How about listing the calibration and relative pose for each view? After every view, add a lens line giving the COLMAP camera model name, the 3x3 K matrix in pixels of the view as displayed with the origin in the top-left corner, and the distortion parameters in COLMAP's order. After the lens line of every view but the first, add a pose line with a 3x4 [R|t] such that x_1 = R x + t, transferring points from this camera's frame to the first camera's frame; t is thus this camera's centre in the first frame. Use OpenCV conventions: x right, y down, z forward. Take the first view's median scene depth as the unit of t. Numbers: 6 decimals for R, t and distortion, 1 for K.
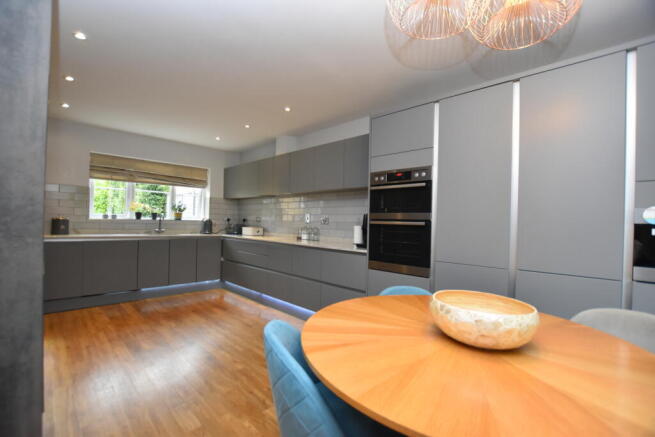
lens RADIAL K [[288.4, 0, 325.9], [0, 288.4, 219.8], [0, 0, 1]] dist [-0.028135, -0.000208]
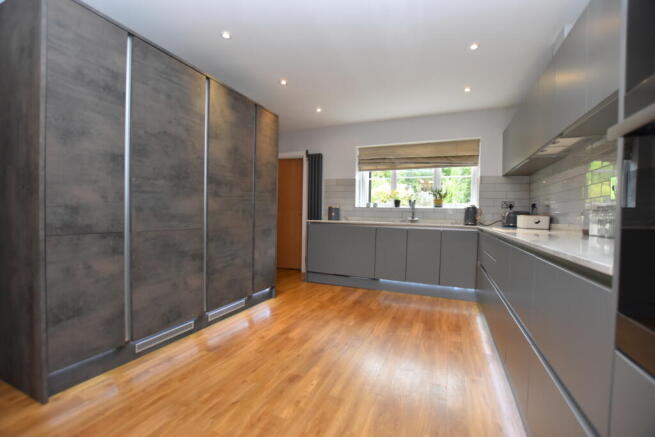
lens RADIAL K [[288.4, 0, 325.9], [0, 288.4, 219.8], [0, 0, 1]] dist [-0.028135, -0.000208]
pose [[0.371056, 0.001294, -0.928610, 0.164100], [-0.007545, 0.999970, -0.001621, 0.046733], [0.928580, 0.007608, 0.371054, 0.453441]]
